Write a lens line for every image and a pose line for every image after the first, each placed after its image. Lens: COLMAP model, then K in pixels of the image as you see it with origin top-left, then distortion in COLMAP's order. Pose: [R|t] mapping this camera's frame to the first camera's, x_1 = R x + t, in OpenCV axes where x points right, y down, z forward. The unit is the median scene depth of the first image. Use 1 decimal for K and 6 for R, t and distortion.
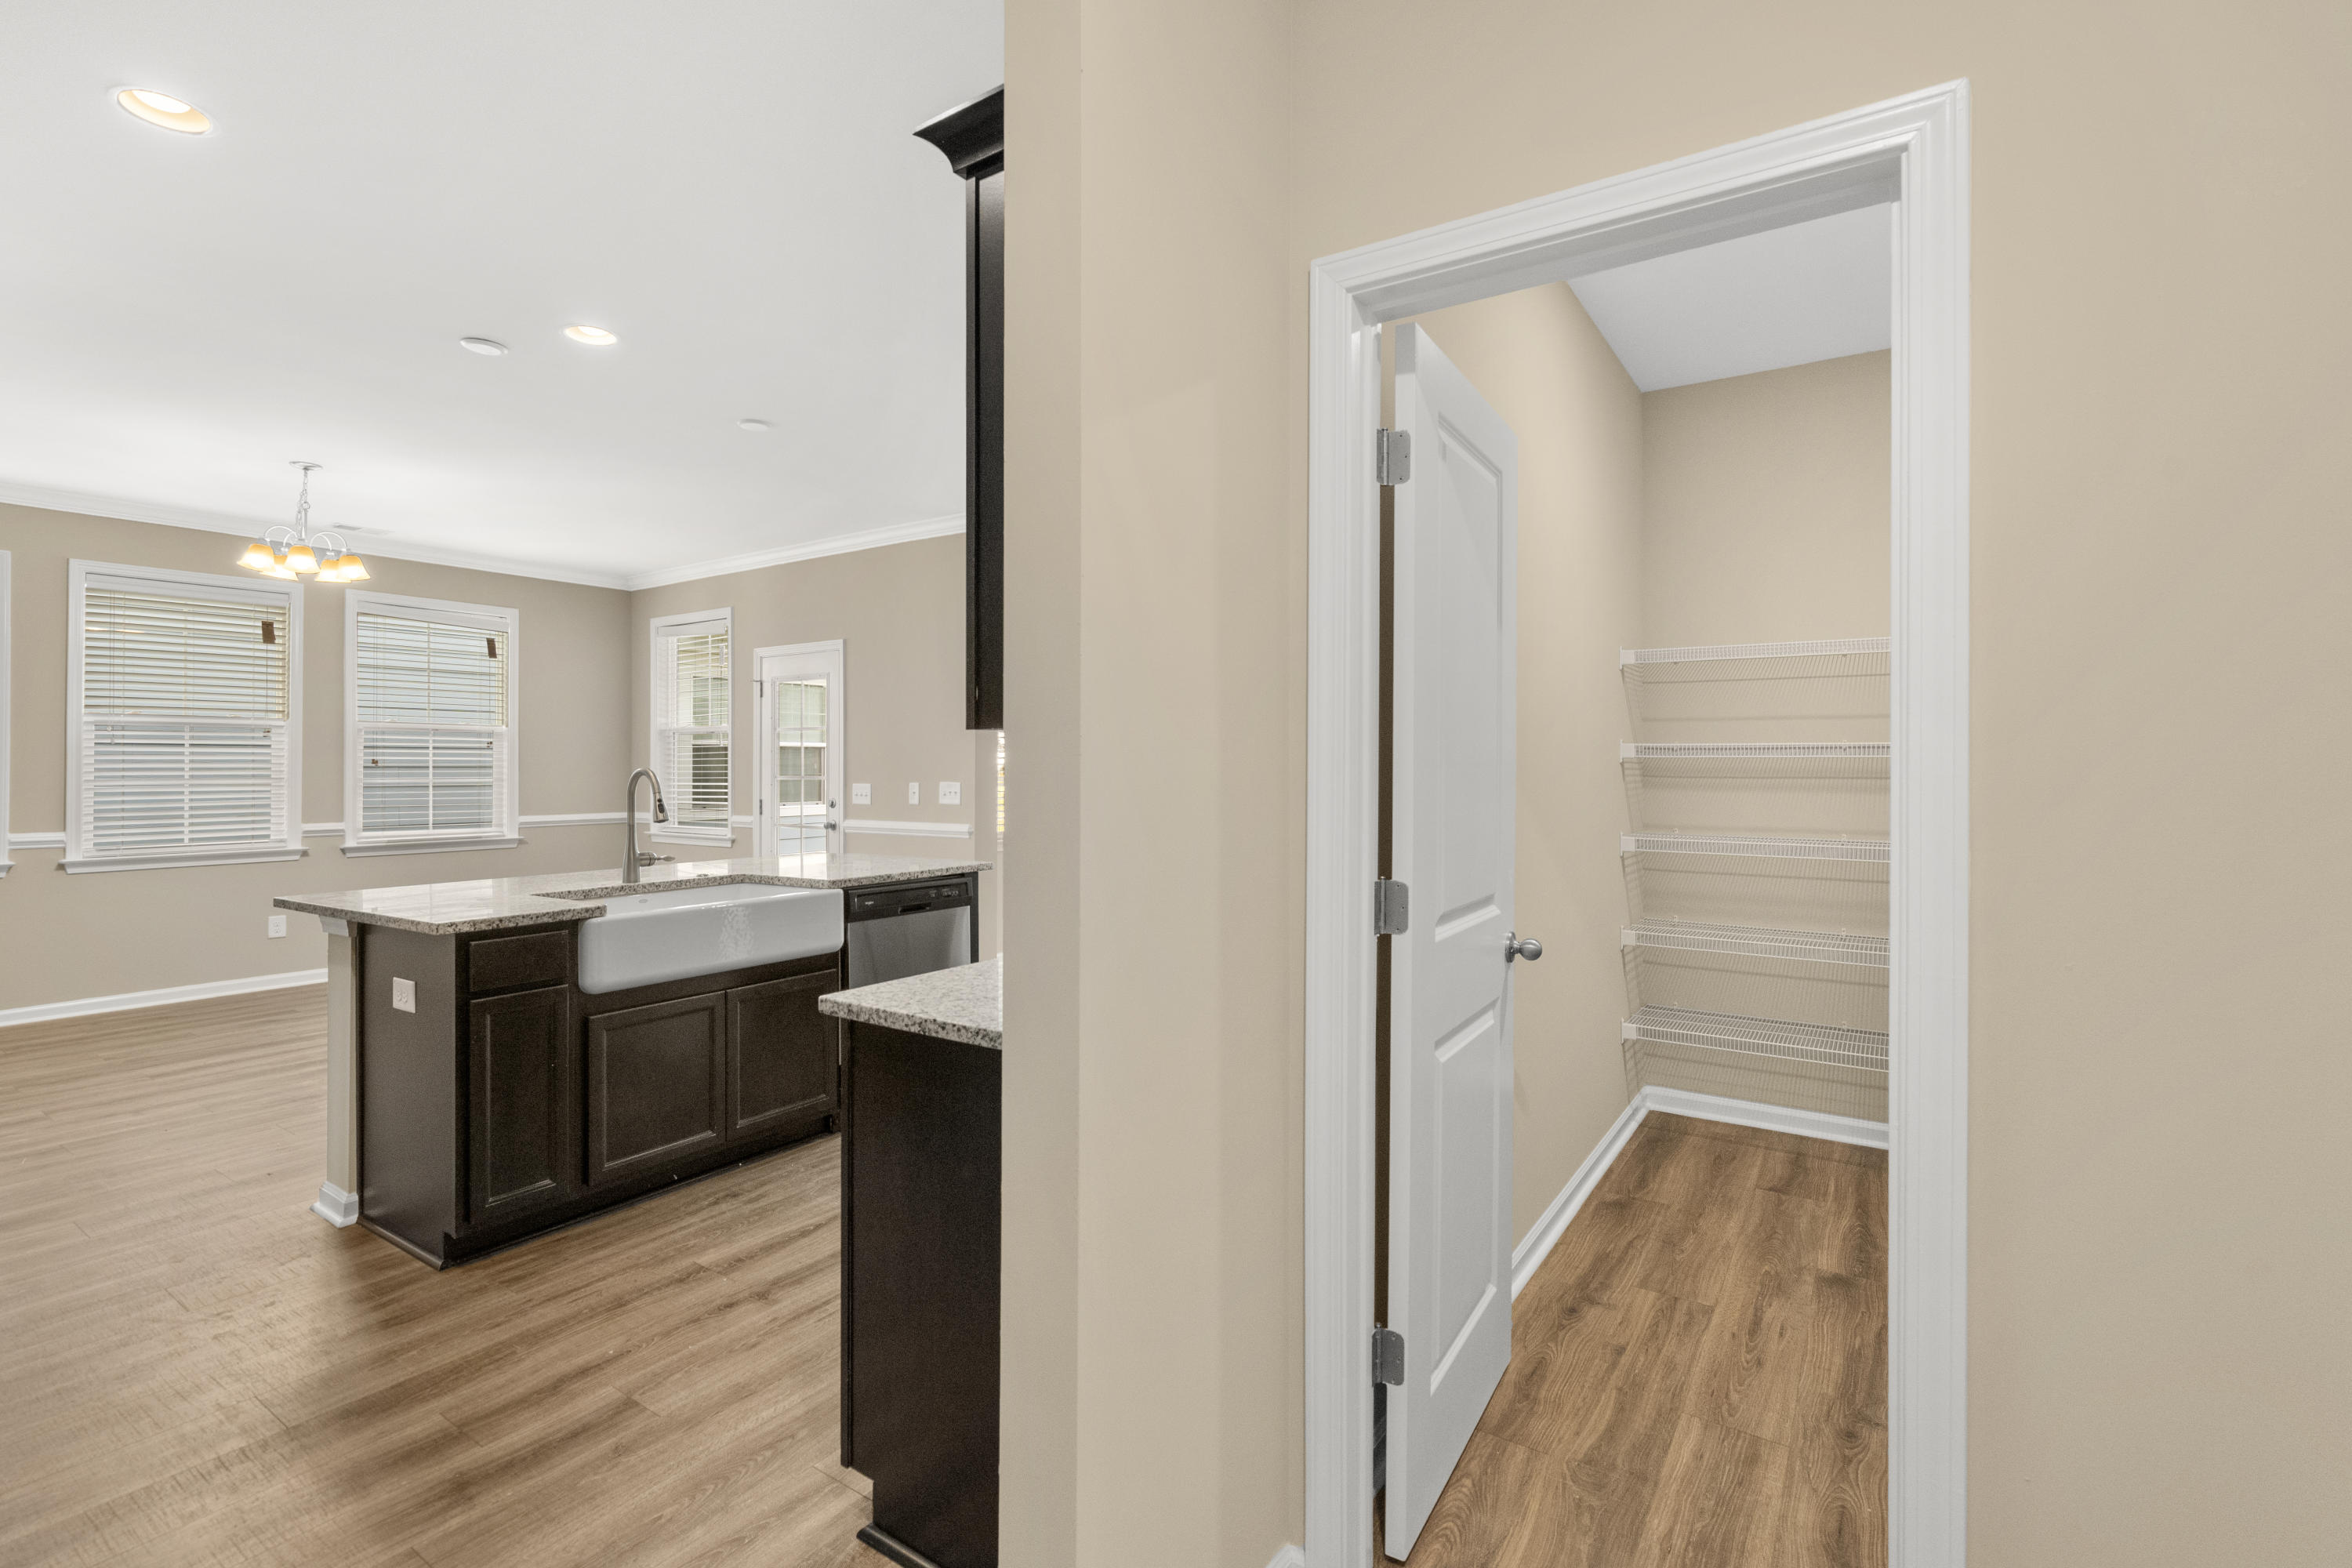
lens RADIAL K [[1065.9, 0, 1174.1], [0, 1065.9, 777.1], [0, 0, 1]] dist [-0.004622, 0.000064]
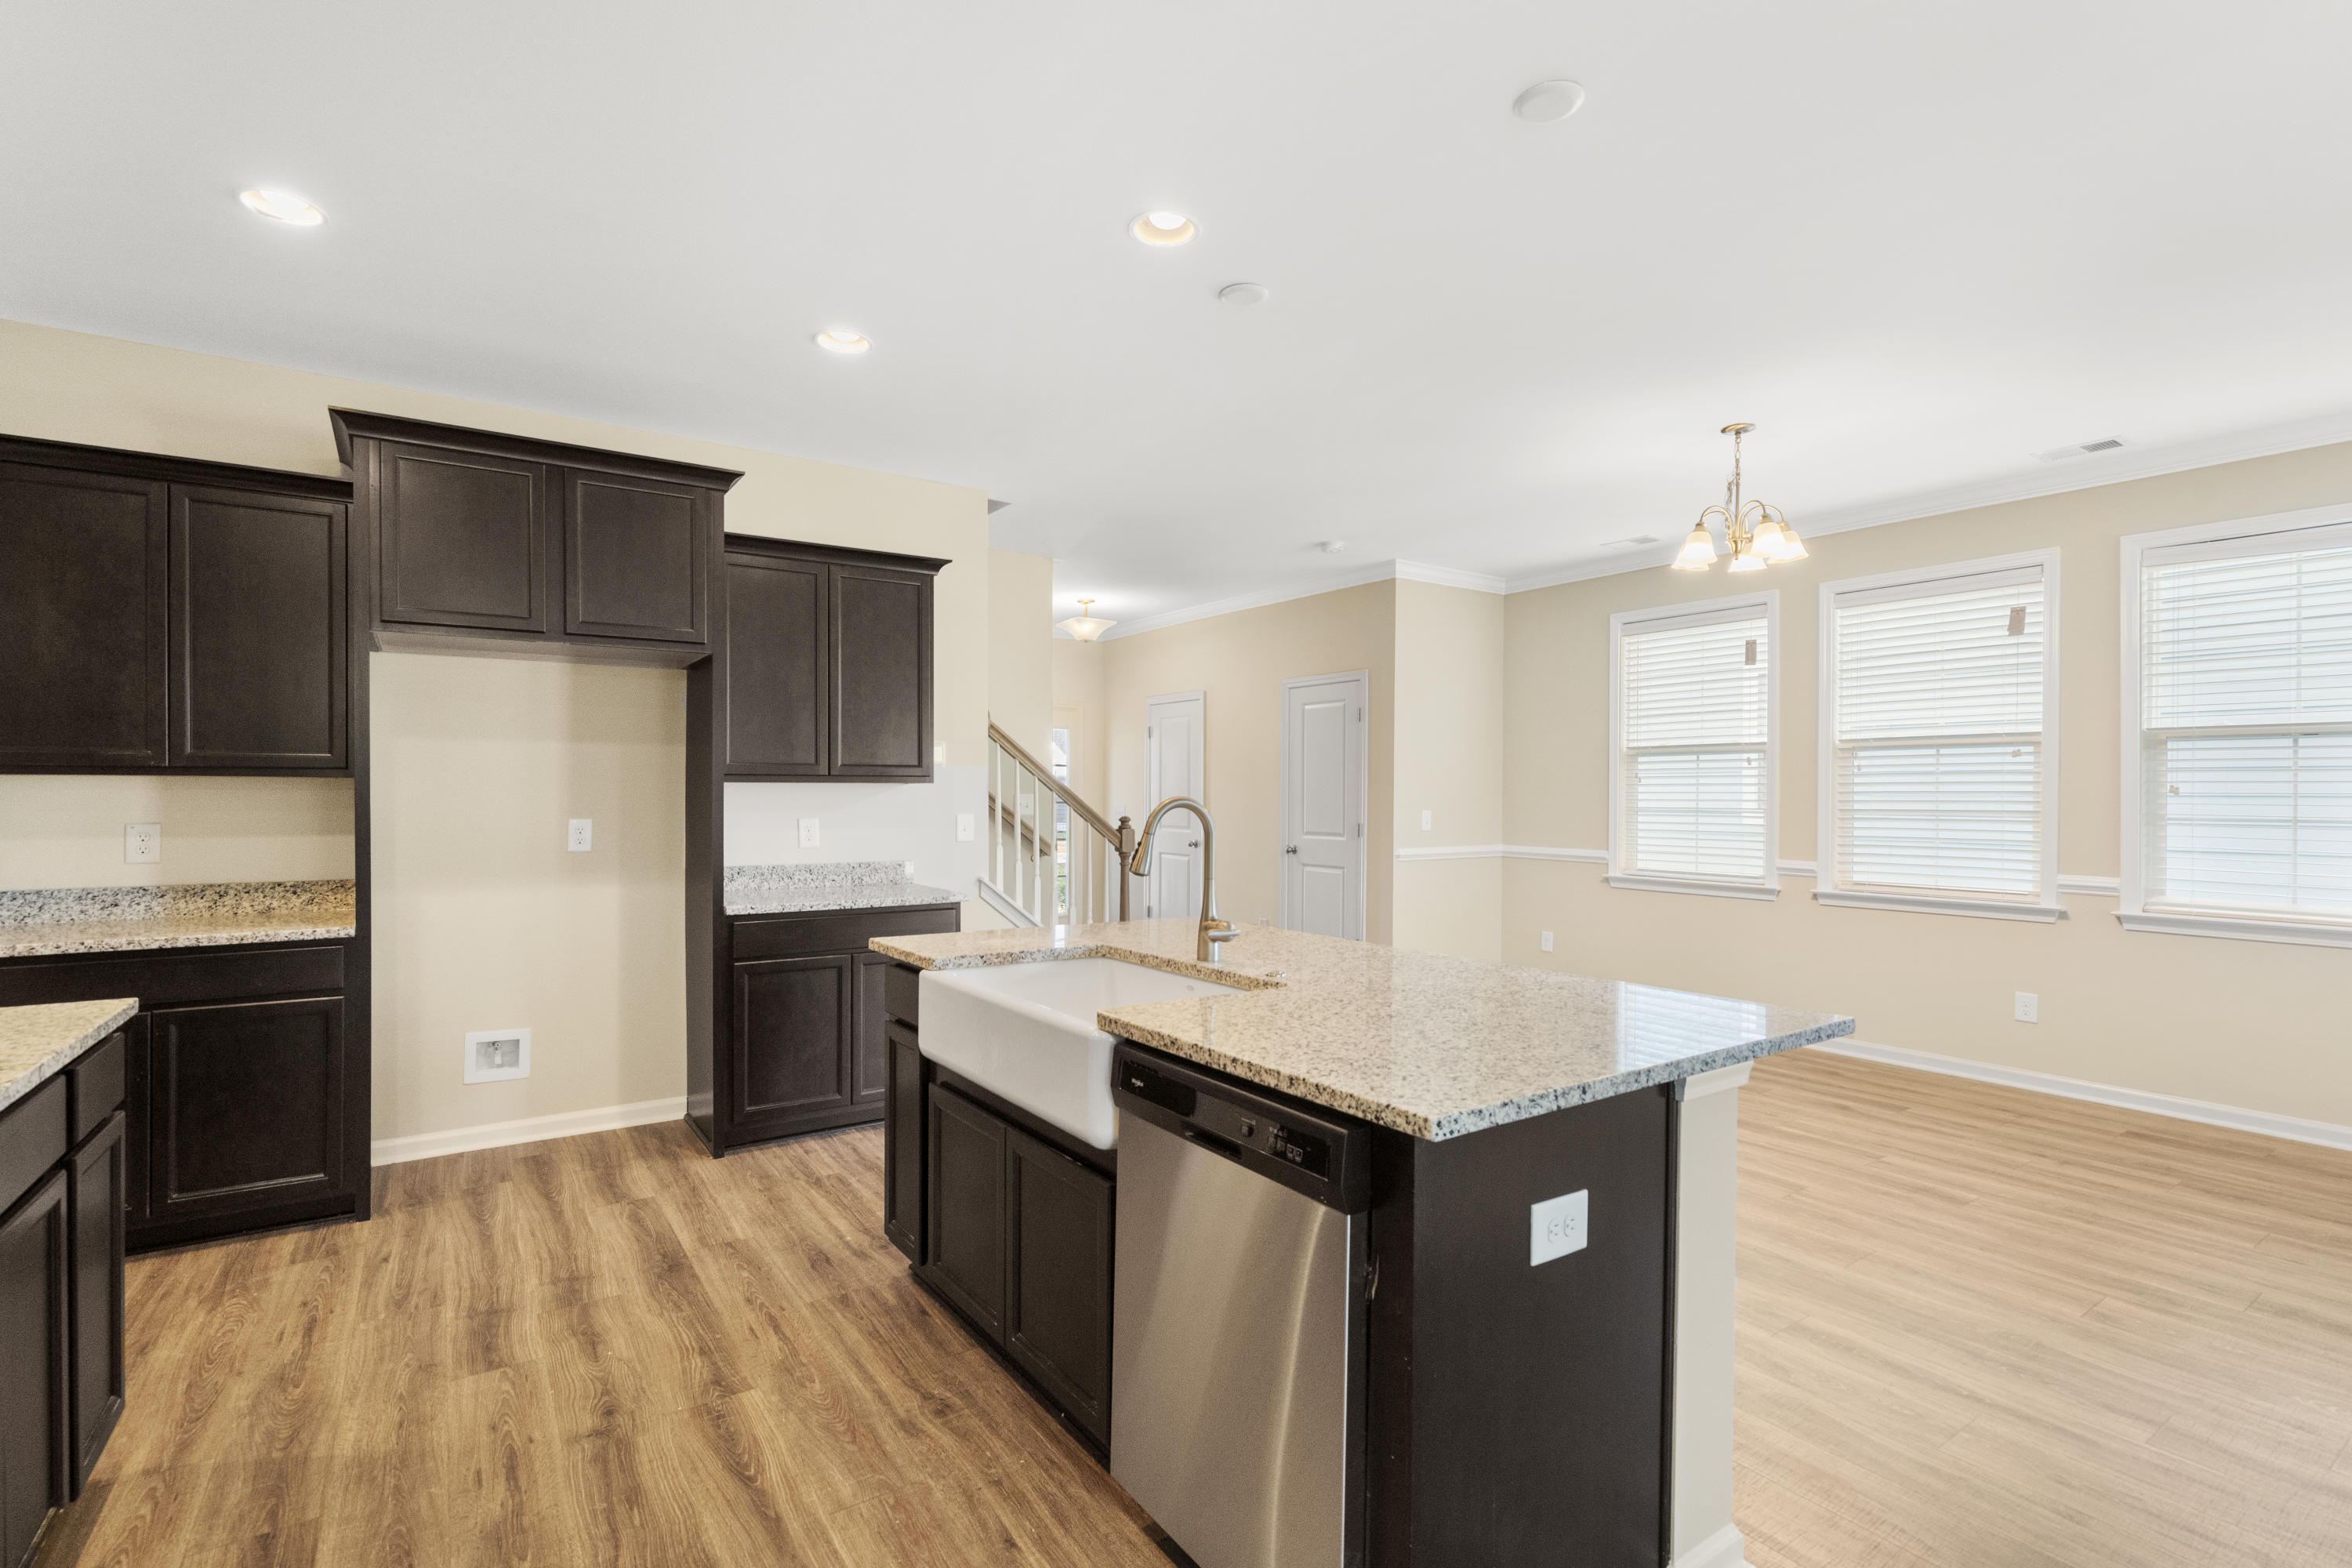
lens RADIAL K [[1078.6, 0, 1177.8], [0, 1078.6, 813.0], [0, 0, 1]] dist [-0.002220, 0.000387]
pose [[-0.364822, 0.016250, -0.930935, 0.176610], [-0.010152, 0.999719, 0.021430, -0.015601], [0.931022, 0.017269, -0.364554, 1.352110]]
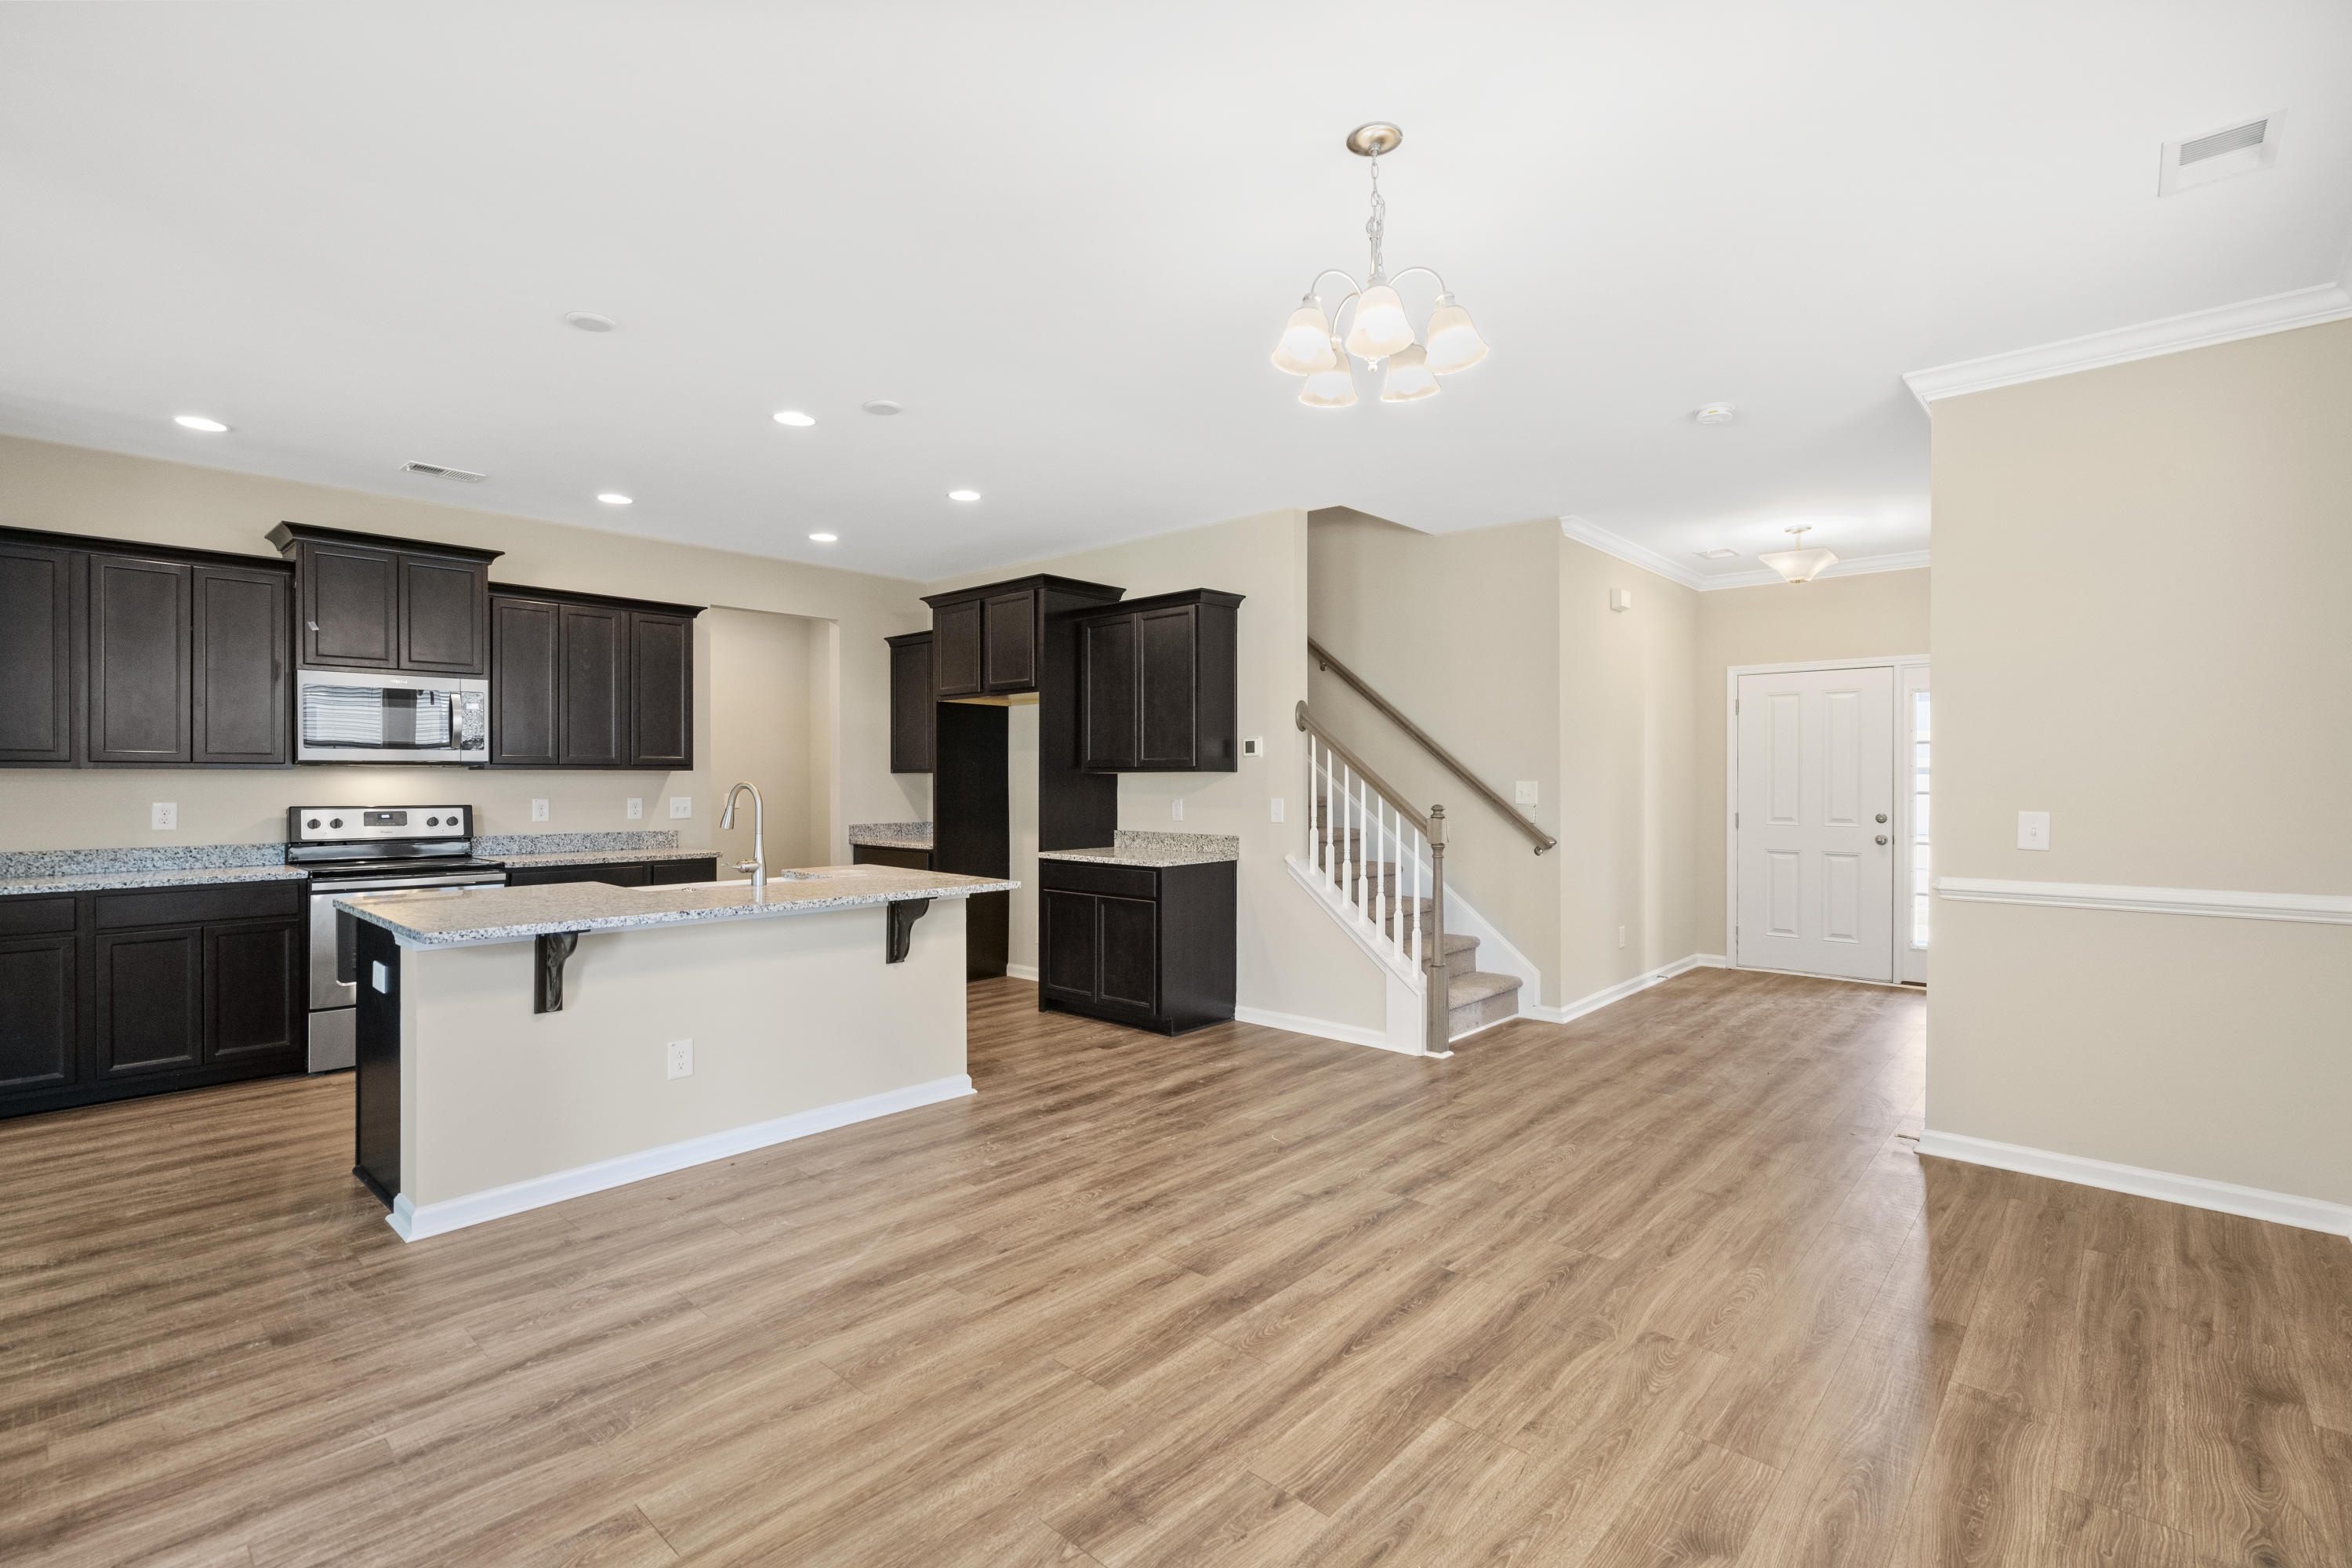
lens RADIAL K [[1065.7, 0, 1172.3], [0, 1065.7, 779.5], [0, 0, 1]] dist [-0.000943, -0.000948]
pose [[-0.989538, 0.000638, 0.144271, -1.198971], [0.001846, 0.999964, 0.008242, -0.022067], [-0.144260, 0.008422, -0.989504, 2.225621]]
